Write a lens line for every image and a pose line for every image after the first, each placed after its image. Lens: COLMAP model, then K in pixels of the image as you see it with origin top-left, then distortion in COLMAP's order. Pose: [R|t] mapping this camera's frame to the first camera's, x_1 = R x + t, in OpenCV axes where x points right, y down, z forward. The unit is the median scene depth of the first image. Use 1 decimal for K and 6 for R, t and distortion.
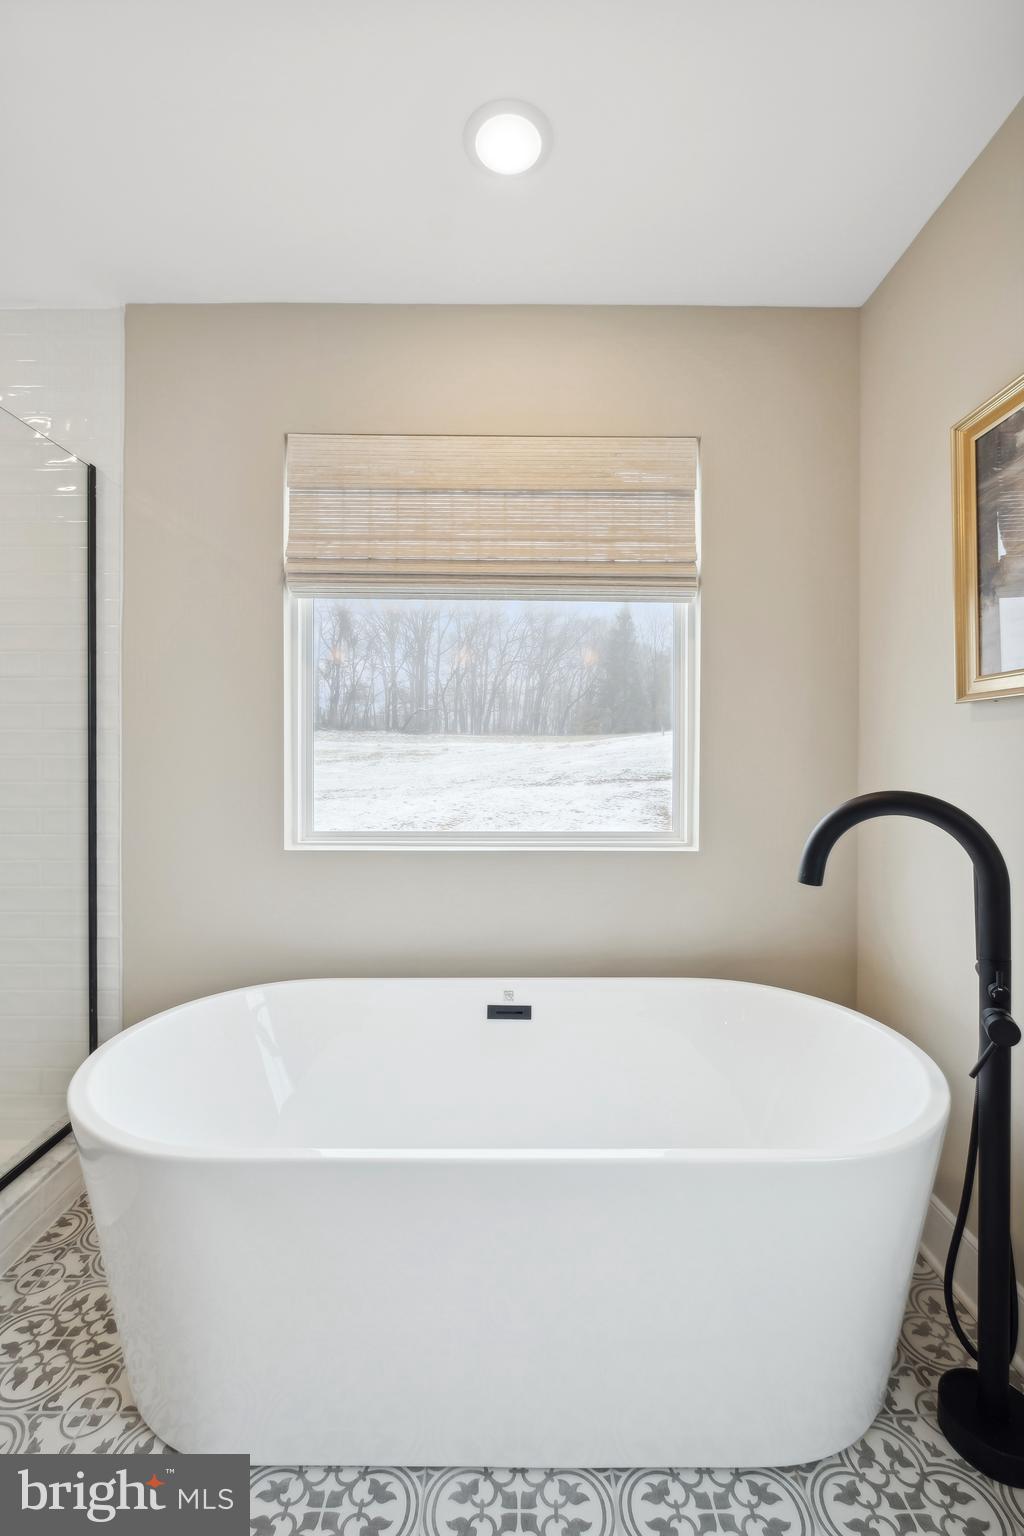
lens RADIAL K [[660.8, 0, 512.0], [0, 660.8, 768.0], [0, 0, 1]] dist [-0.002097, -0.000293]
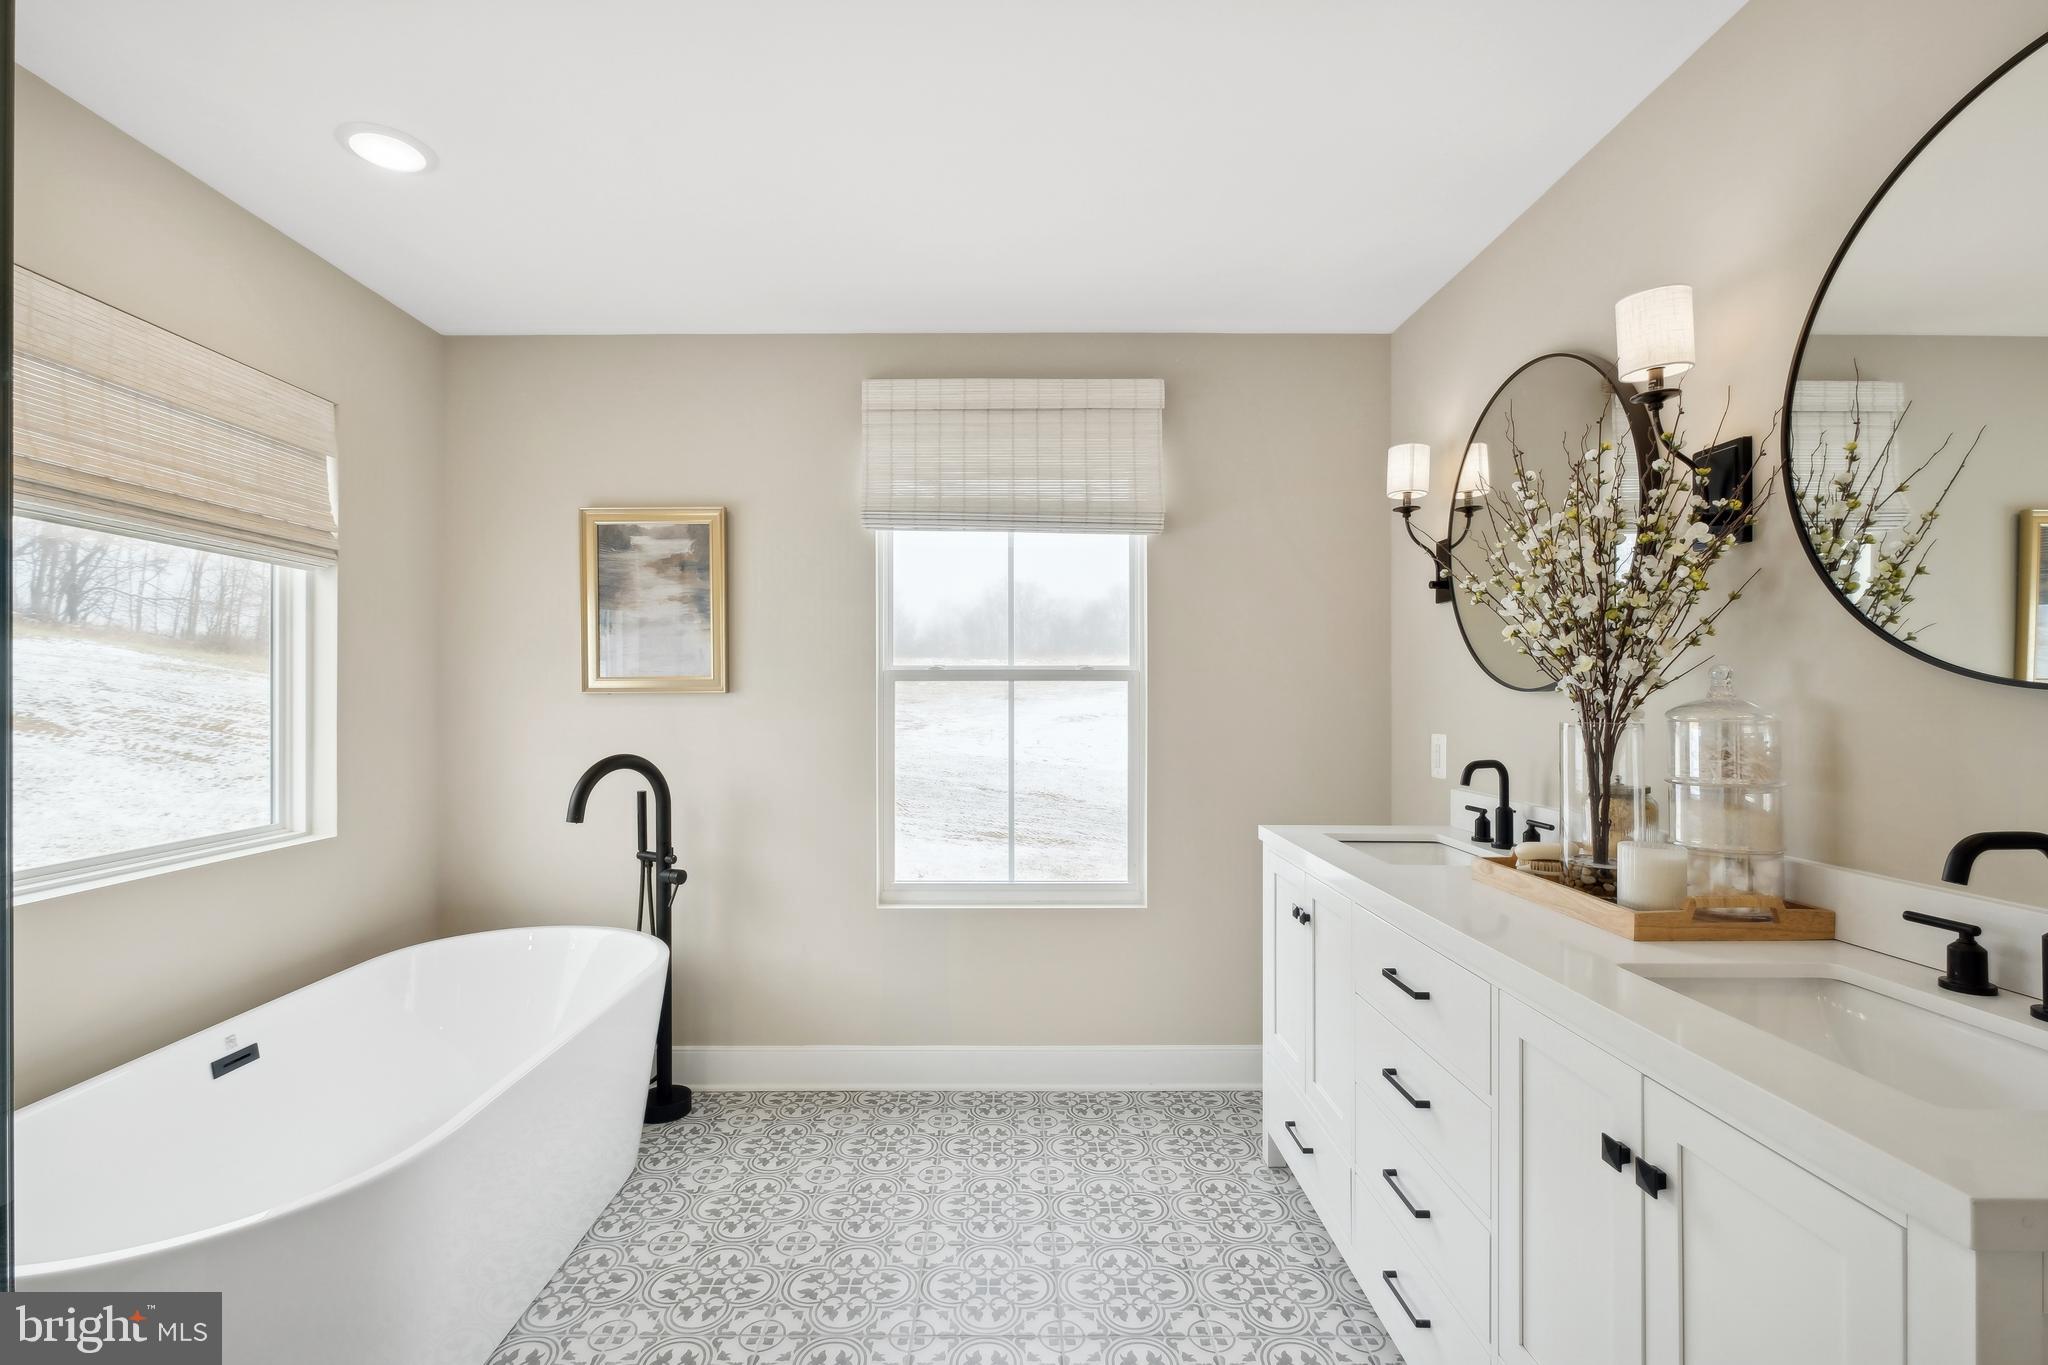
lens RADIAL K [[881.0, 0, 1024.0], [0, 881.0, 682.5], [0, 0, 1]] dist [-0.002097, -0.000293]
pose [[-0.023351, 0.009373, 0.999683, -1.021429], [0.018930, 0.999781, -0.008932, -0.065280], [-0.999548, 0.018715, -0.023524, 0.033610]]
